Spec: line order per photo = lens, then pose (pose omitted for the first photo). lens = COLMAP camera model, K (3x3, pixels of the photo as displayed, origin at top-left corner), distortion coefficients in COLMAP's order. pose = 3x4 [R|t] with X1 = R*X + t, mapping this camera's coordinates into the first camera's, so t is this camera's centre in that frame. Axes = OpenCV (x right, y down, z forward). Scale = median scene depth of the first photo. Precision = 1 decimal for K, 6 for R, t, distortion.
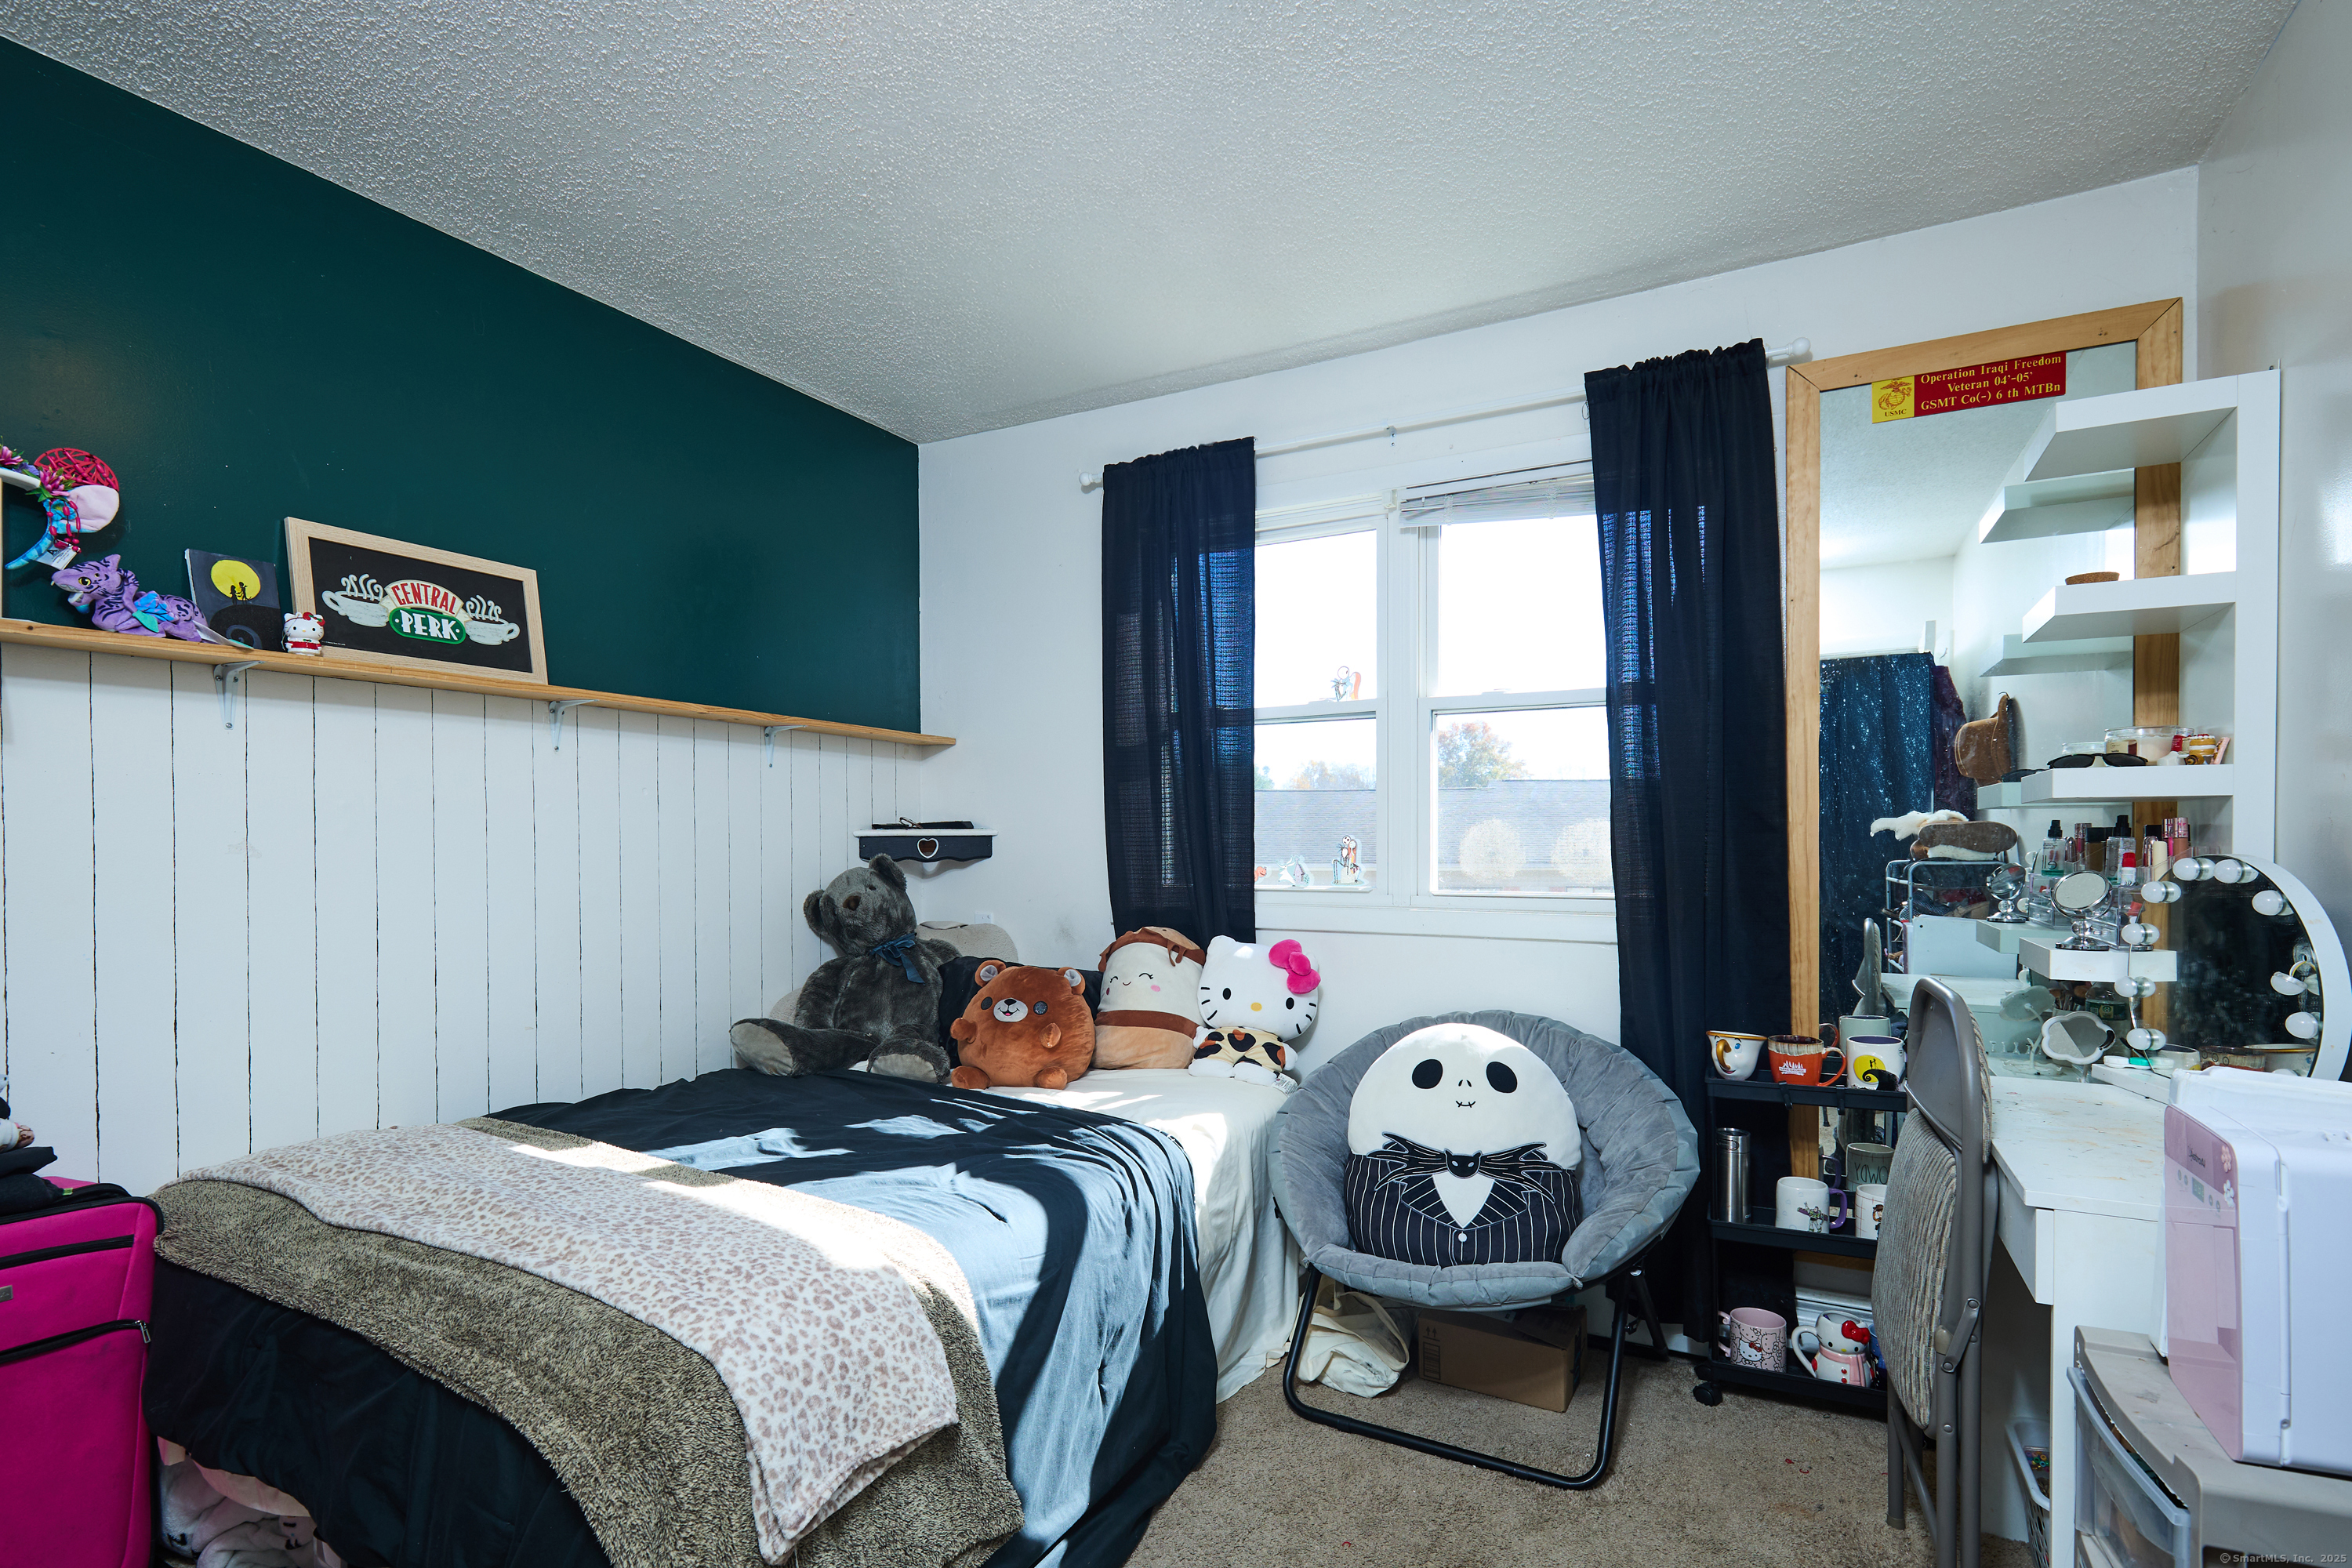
lens RADIAL K [[1081.4, 0, 1064.6], [0, 1081.4, 848.4], [0, 0, 1]] dist [-0.001559, 0.001713]
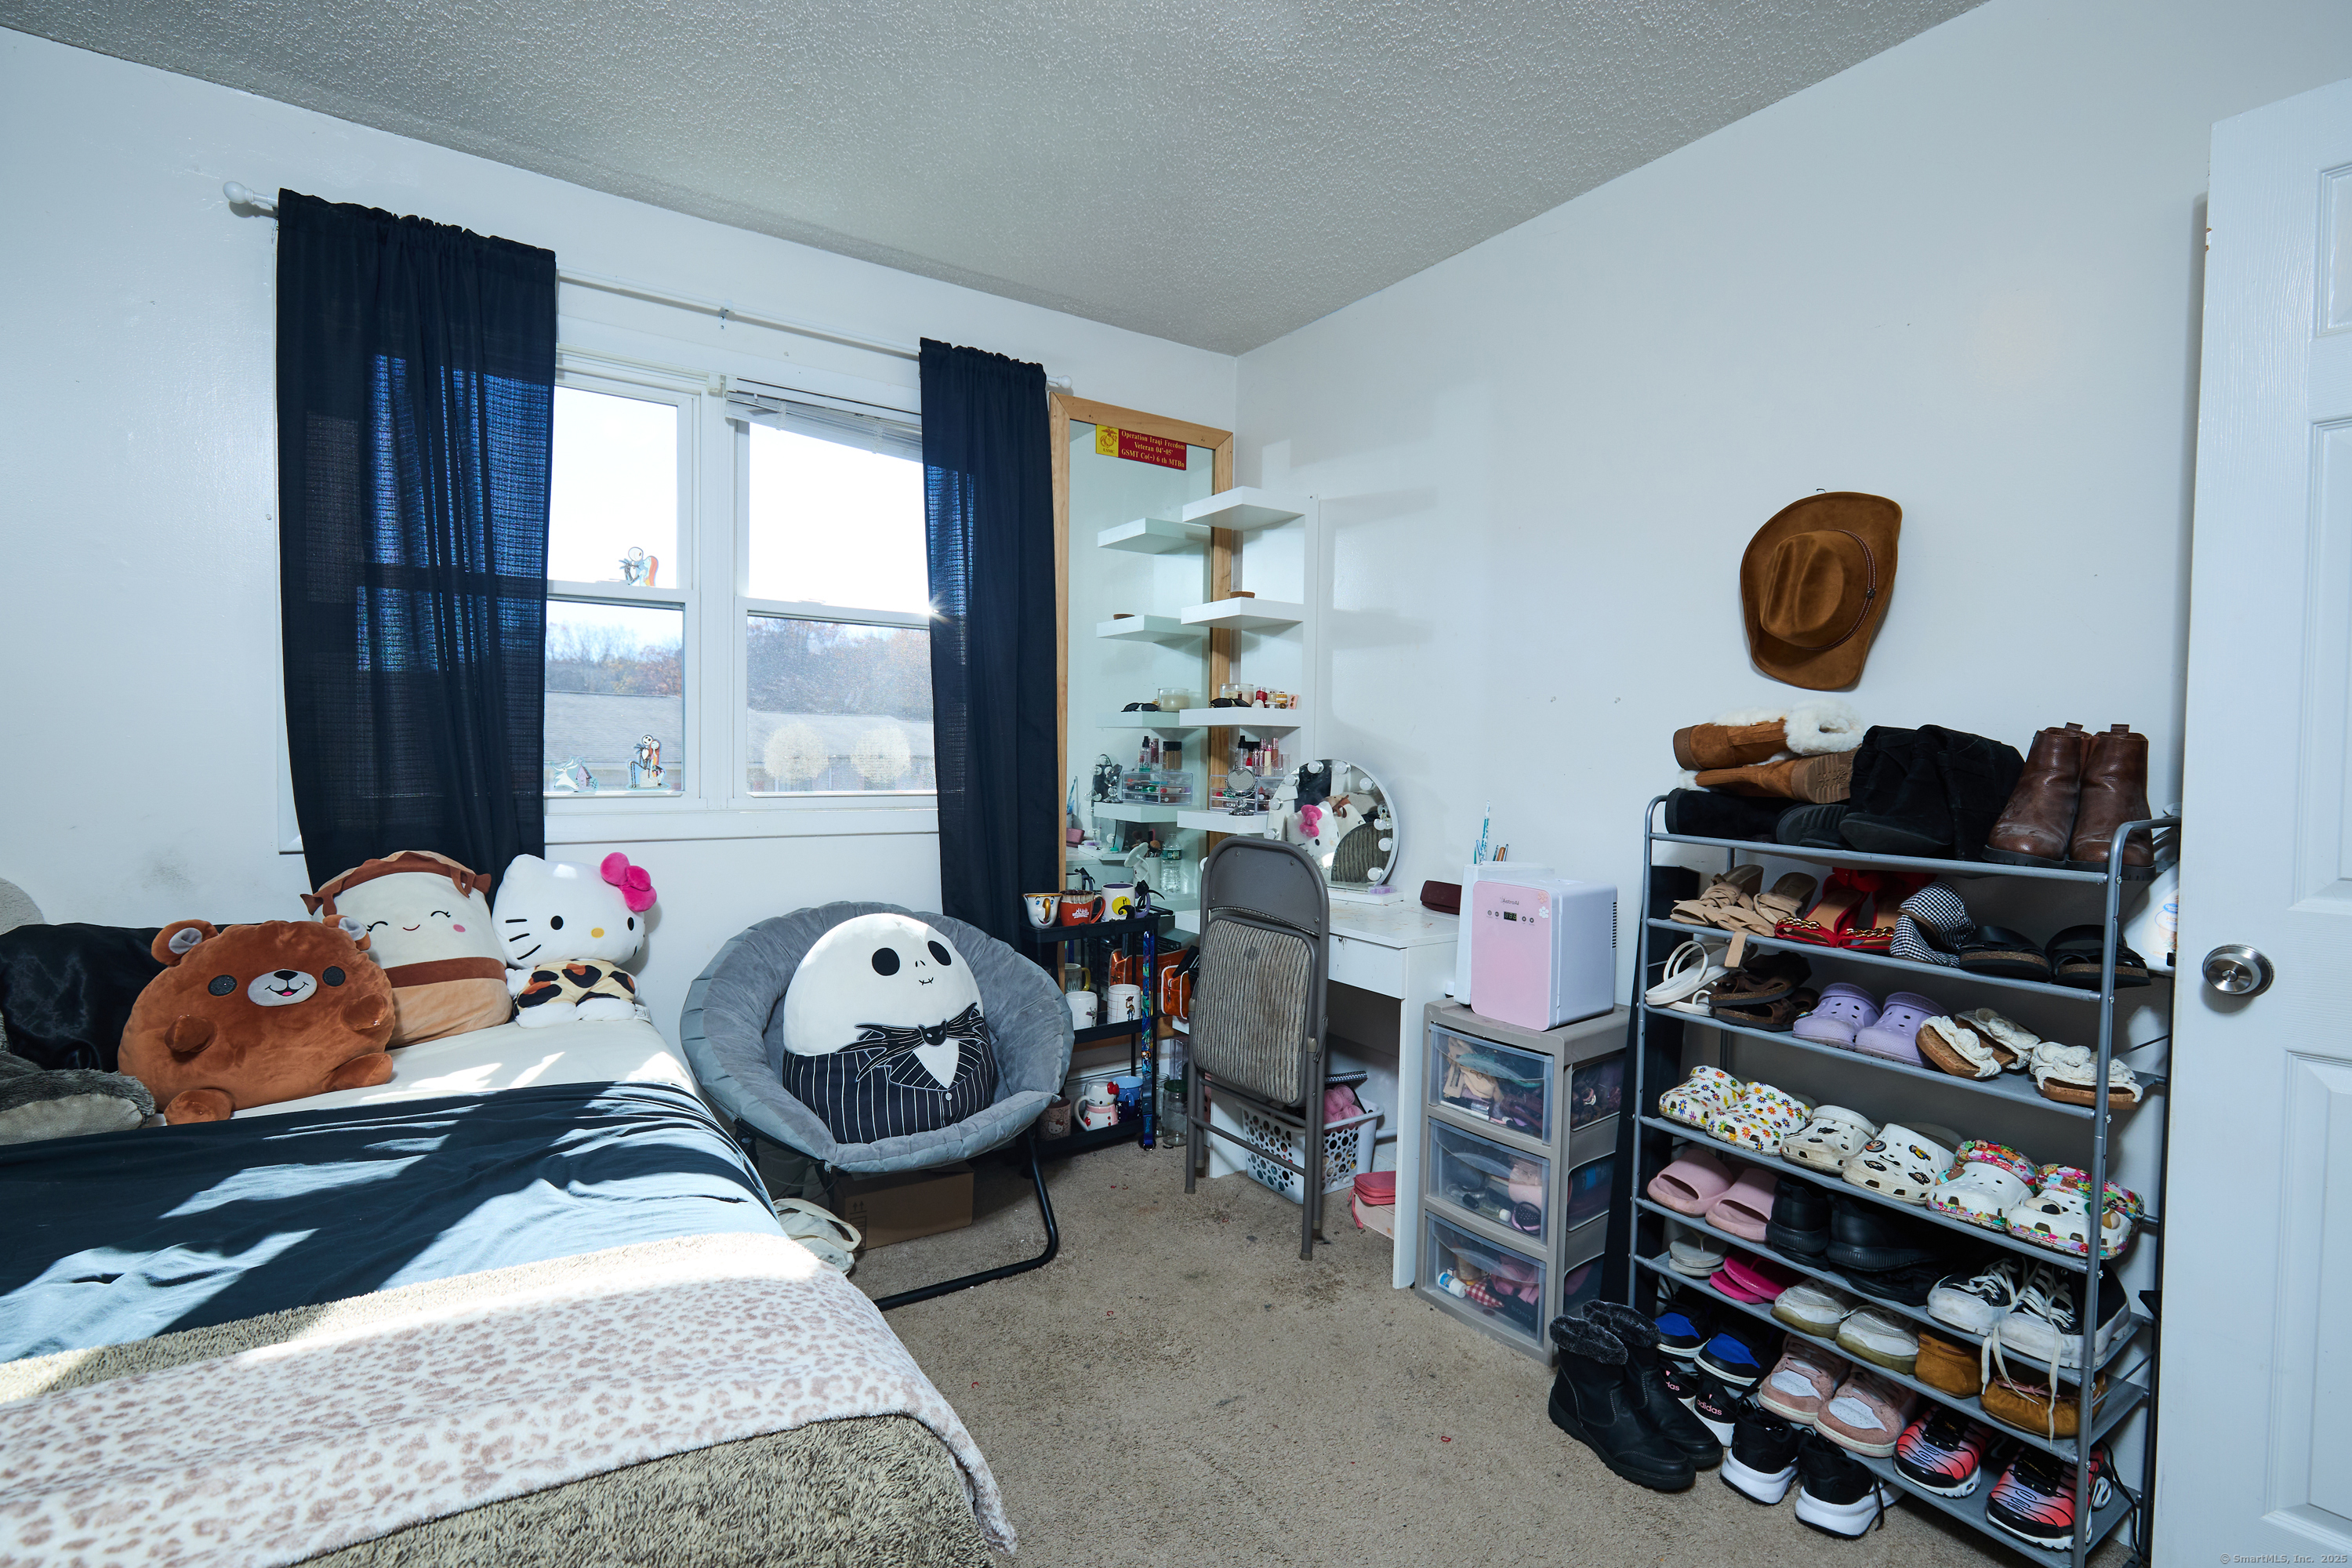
lens RADIAL K [[1081.4, 0, 1184.3], [0, 1081.4, 781.2], [0, 0, 1]] dist [-0.001559, 0.001713]
pose [[0.456854, -0.016813, 0.889383, -0.431103], [-0.009662, 0.999669, 0.023861, 0.001051], [-0.889489, -0.019494, 0.456540, 0.225892]]
